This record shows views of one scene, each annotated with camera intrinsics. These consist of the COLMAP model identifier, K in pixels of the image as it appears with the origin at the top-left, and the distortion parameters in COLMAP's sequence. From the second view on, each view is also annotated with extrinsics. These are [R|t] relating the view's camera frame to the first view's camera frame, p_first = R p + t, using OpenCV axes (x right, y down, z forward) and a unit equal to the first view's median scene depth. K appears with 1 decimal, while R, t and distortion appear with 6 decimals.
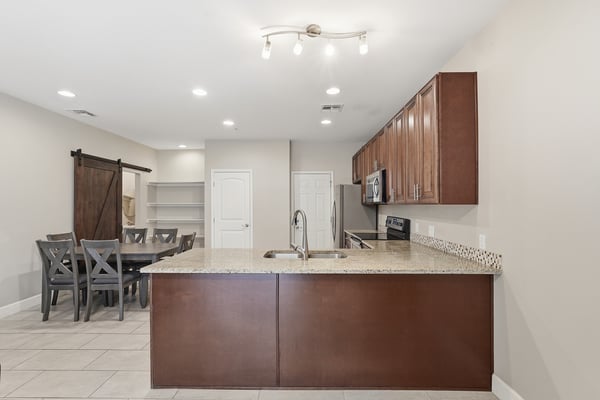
lens RADIAL K [[267.6, 0, 301.3], [0, 267.6, 204.3], [0, 0, 1]] dist [-0.001435, -0.000246]
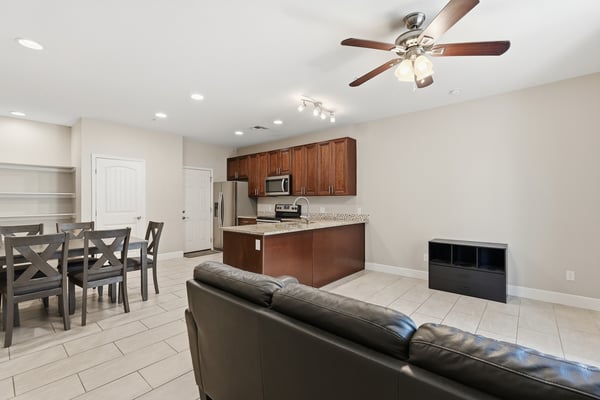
lens RADIAL K [[267.5, 0, 300.0], [0, 267.5, 200.0], [0, 0, 1]] dist [-0.010255, 0.000089]
pose [[0.639633, 0.004246, 0.768668, -0.906124], [-0.000635, 0.999987, -0.004995, 0.032198], [-0.768680, 0.002707, 0.639628, -0.078949]]
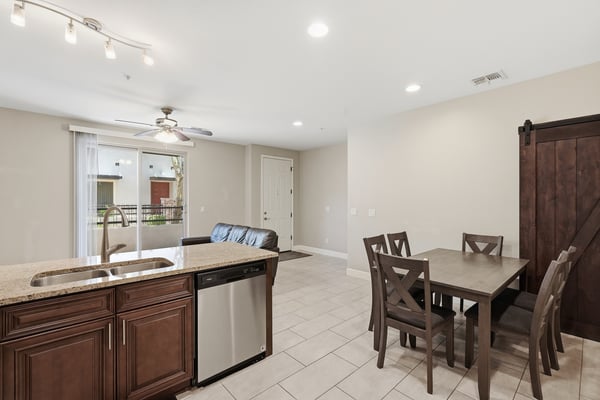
lens RADIAL K [[266.7, 0, 300.0], [0, 266.7, 200.0], [0, 0, 1]] dist [-0.000202, 0.000729]
pose [[-0.733751, 0.000660, -0.679418, 0.089577], [0.002427, 0.999996, -0.001649, -0.000445], [0.679414, -0.002860, -0.733750, 1.333972]]
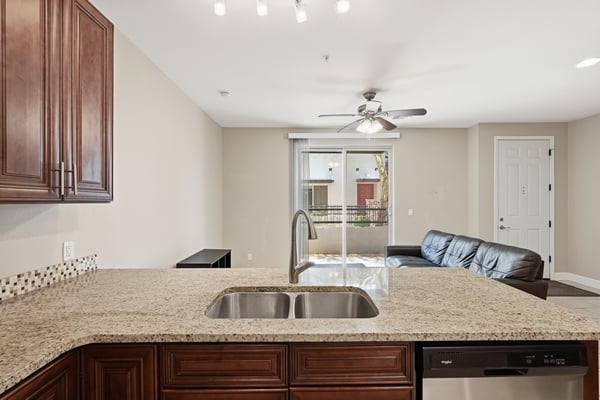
lens RADIAL K [[267.5, 0, 300.0], [0, 267.5, 200.0], [0, 0, 1]] dist [-0.010255, 0.000089]
pose [[-0.999762, 0.003024, -0.021609, 0.006460], [0.003197, 0.999963, -0.007995, -0.000320], [0.021584, -0.008063, -0.999735, 1.069324]]
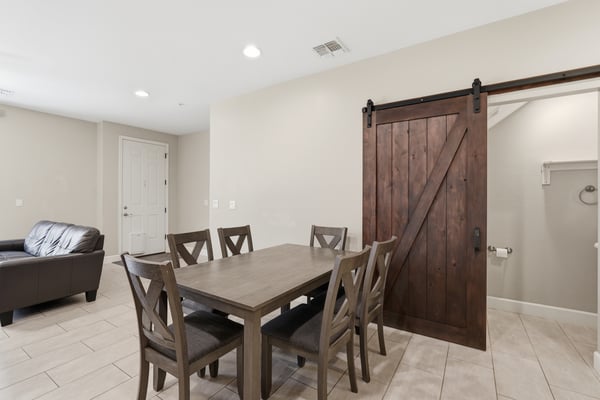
lens RADIAL K [[269.4, 0, 301.4], [0, 269.4, 197.4], [0, 0, 1]] dist [-0.011419, -0.000057]
pose [[-0.529494, -0.004615, -0.848301, -0.242577], [-0.001294, 0.999988, -0.004632, 0.033127], [0.848312, -0.001355, -0.529494, 1.448265]]
